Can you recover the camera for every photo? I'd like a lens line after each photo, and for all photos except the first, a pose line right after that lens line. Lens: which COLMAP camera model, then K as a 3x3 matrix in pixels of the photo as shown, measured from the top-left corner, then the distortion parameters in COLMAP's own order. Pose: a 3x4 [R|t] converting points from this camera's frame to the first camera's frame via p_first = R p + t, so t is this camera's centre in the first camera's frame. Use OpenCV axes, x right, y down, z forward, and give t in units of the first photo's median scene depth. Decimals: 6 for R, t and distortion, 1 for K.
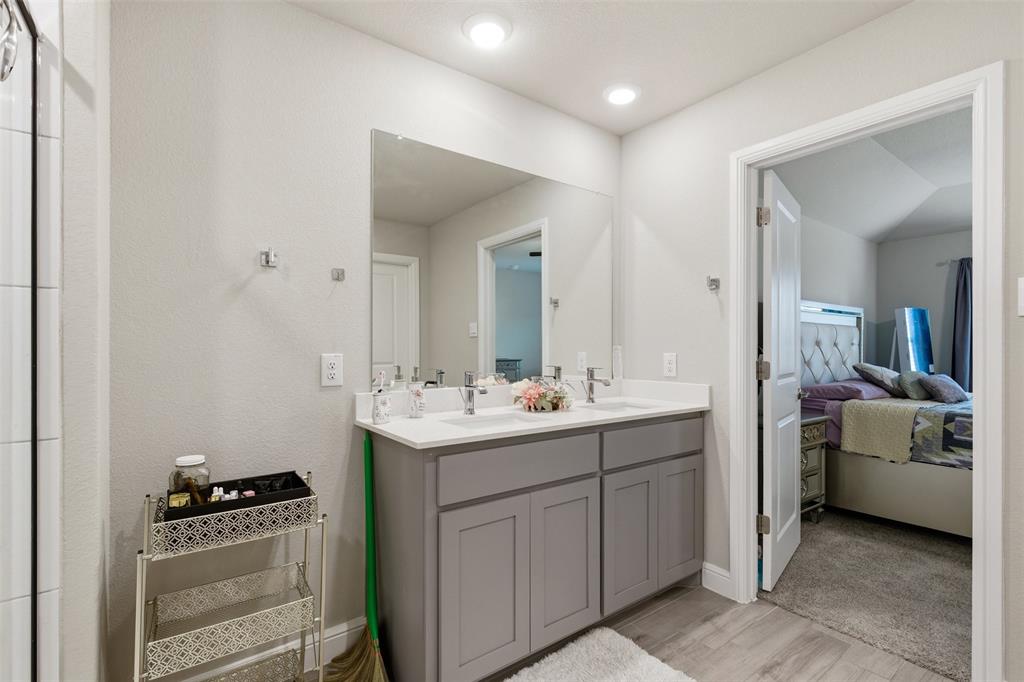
lens RADIAL K [[467.2, 0, 509.1], [0, 467.2, 346.9], [0, 0, 1]] dist [-0.000332, 0.000137]
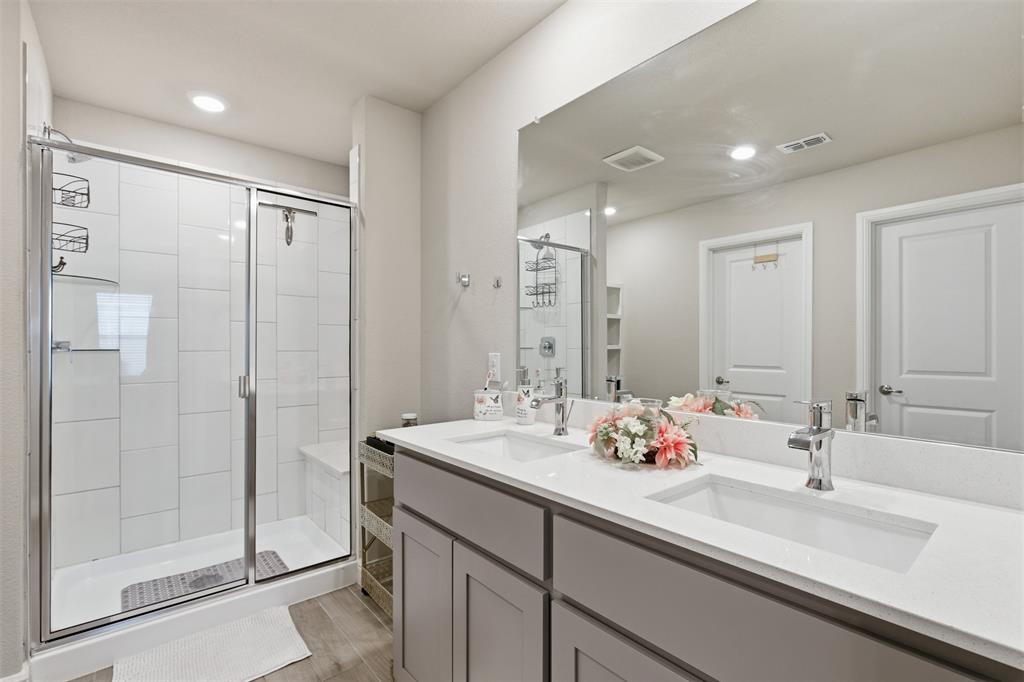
lens RADIAL K [[449.7, 0, 515.2], [0, 449.7, 360.1], [0, 0, 1]] dist [-0.000112, -0.000084]
pose [[0.078008, 0.025095, -0.996637, 0.695120], [-0.000451, 0.999684, 0.025137, 0.003192], [0.996953, -0.001512, 0.077995, 0.941658]]
